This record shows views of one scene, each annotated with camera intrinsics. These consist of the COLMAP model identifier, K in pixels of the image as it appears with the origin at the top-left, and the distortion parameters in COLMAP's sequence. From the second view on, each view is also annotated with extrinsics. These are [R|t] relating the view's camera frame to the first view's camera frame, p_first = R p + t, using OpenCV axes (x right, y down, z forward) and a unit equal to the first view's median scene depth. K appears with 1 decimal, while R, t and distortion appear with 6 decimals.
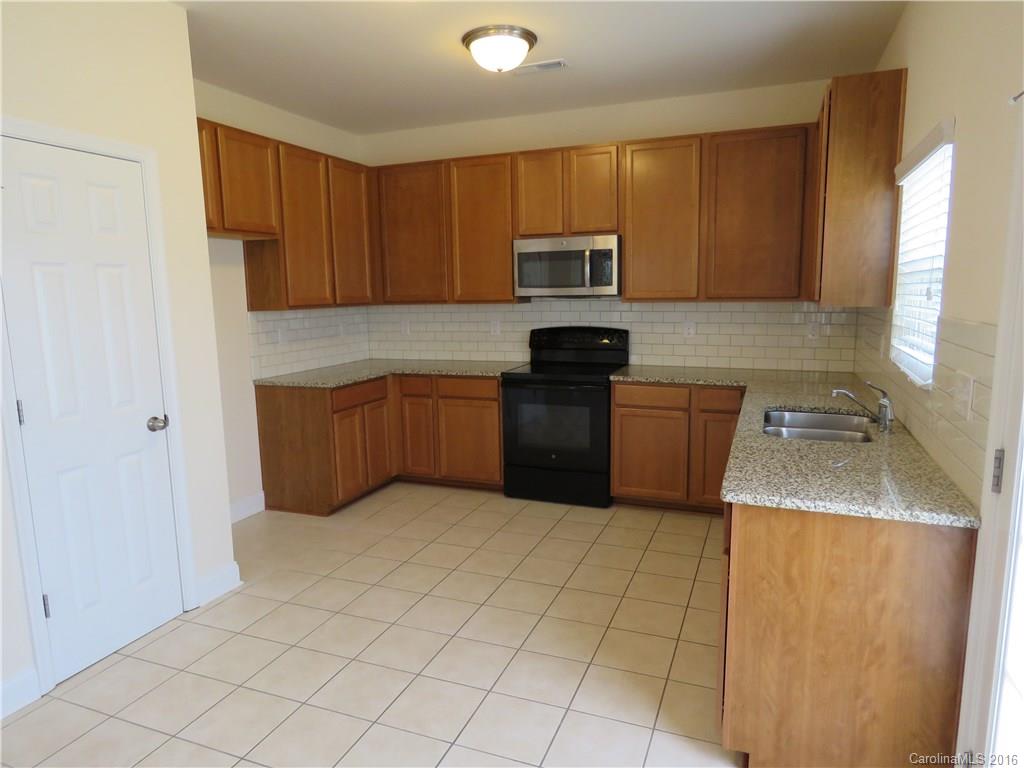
lens RADIAL K [[652.2, 0, 509.9], [0, 652.2, 384.9], [0, 0, 1]] dist [-0.000790, -0.000931]
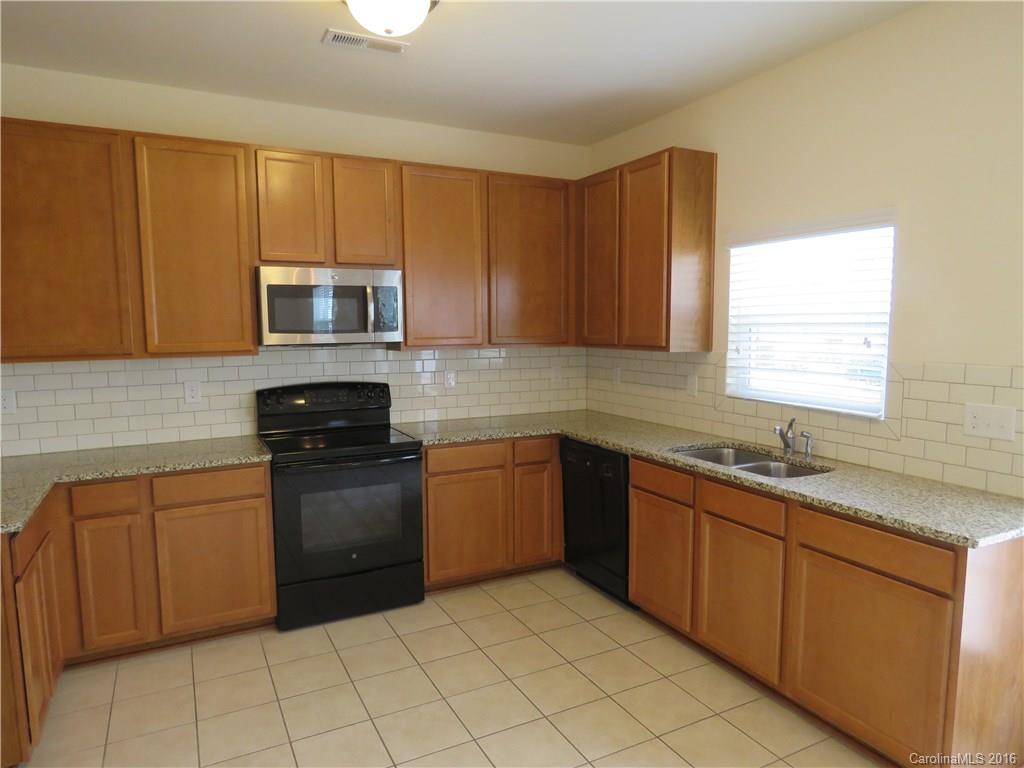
lens RADIAL K [[652.2, 0, 511.9], [0, 652.2, 386.4], [0, 0, 1]] dist [-0.000790, -0.000931]
pose [[0.646719, -0.061941, 0.760209, -0.379674], [0.106583, 0.994257, -0.009661, -0.059069], [-0.755245, 0.087273, 0.649606, 0.360451]]
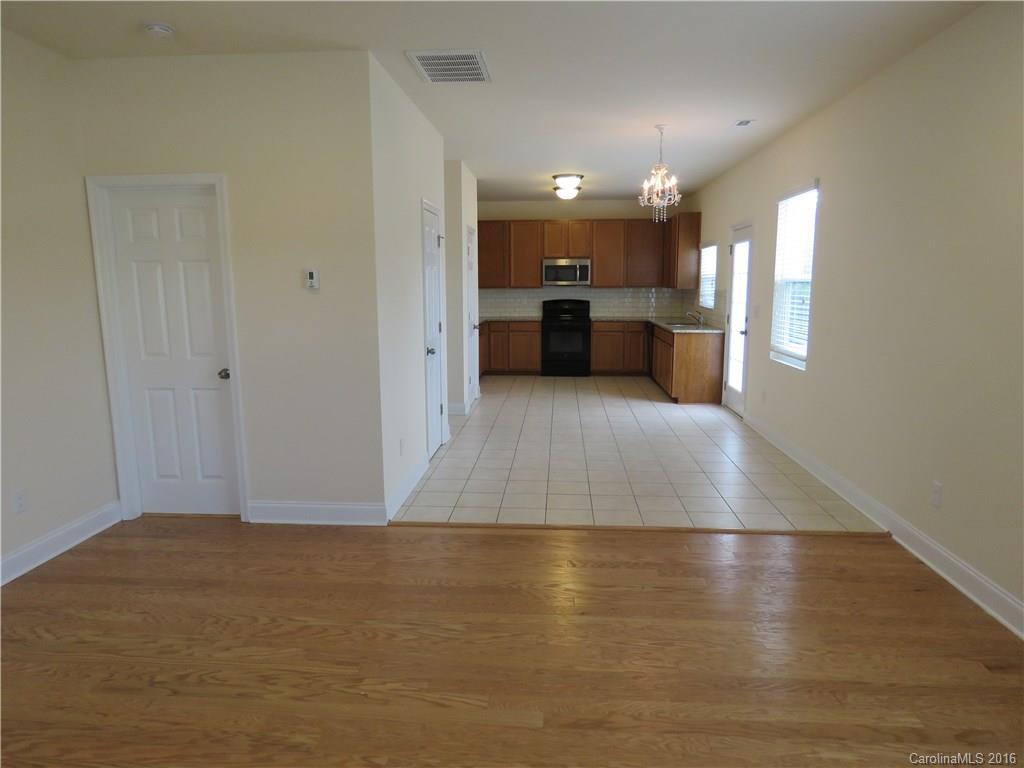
lens RADIAL K [[652.2, 0, 513.6], [0, 652.2, 386.3], [0, 0, 1]] dist [-0.000790, -0.000931]
pose [[0.951360, -0.035452, 0.306035, -0.816361], [0.033138, 0.999369, 0.012756, 0.183962], [-0.306294, -0.001994, 0.951935, -1.125570]]
